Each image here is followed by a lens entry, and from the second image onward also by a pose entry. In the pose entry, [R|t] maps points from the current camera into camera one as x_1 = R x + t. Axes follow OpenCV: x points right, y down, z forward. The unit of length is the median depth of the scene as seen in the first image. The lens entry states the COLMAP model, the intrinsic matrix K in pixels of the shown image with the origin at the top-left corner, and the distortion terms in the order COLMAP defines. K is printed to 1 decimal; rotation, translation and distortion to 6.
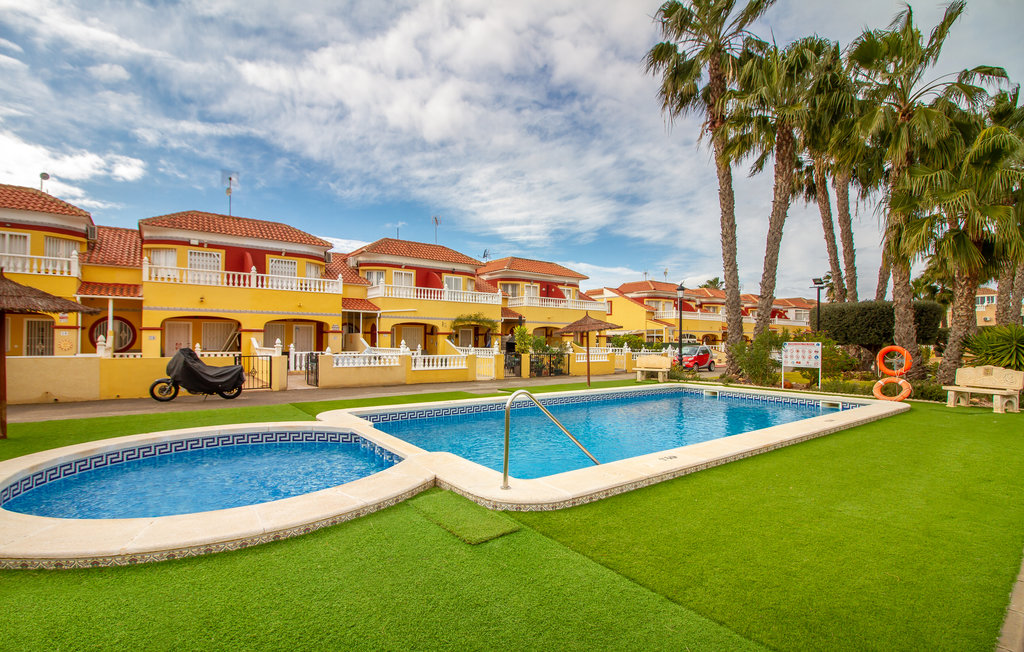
lens RADIAL K [[484.7, 0, 516.9], [0, 484.7, 334.6], [0, 0, 1]] dist [-0.014441, -0.001447]
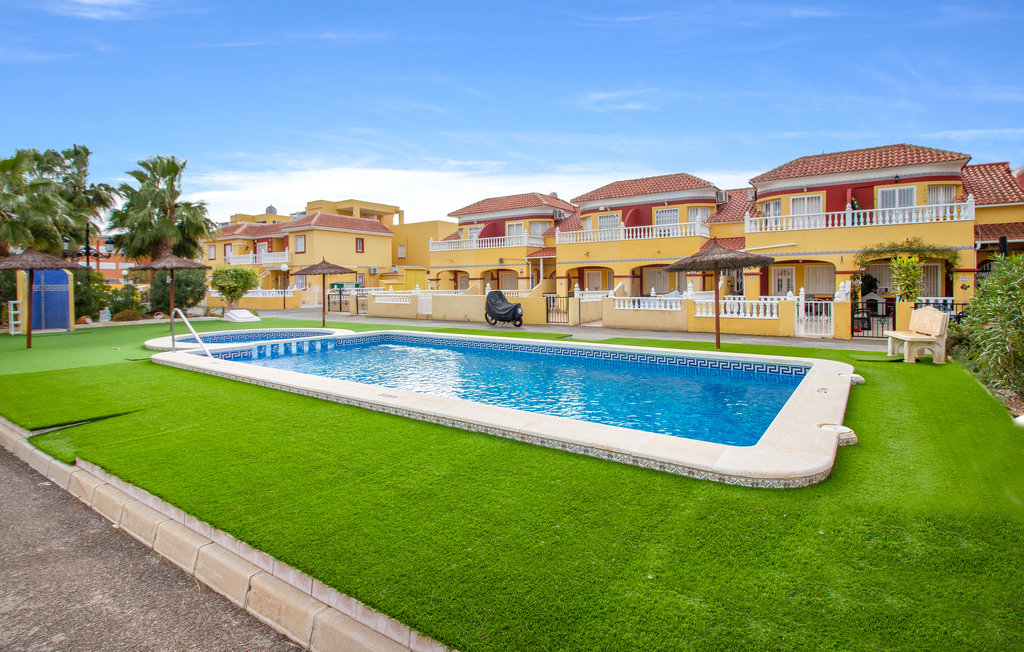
lens RADIAL K [[484.7, 0, 518.6], [0, 484.7, 318.4], [0, 0, 1]] dist [-0.014441, -0.001447]
pose [[0.290628, 0.057101, -0.955131, 0.371070], [0.021924, 0.997558, 0.066309, 0.007158], [0.956585, -0.040212, 0.288666, 0.293294]]
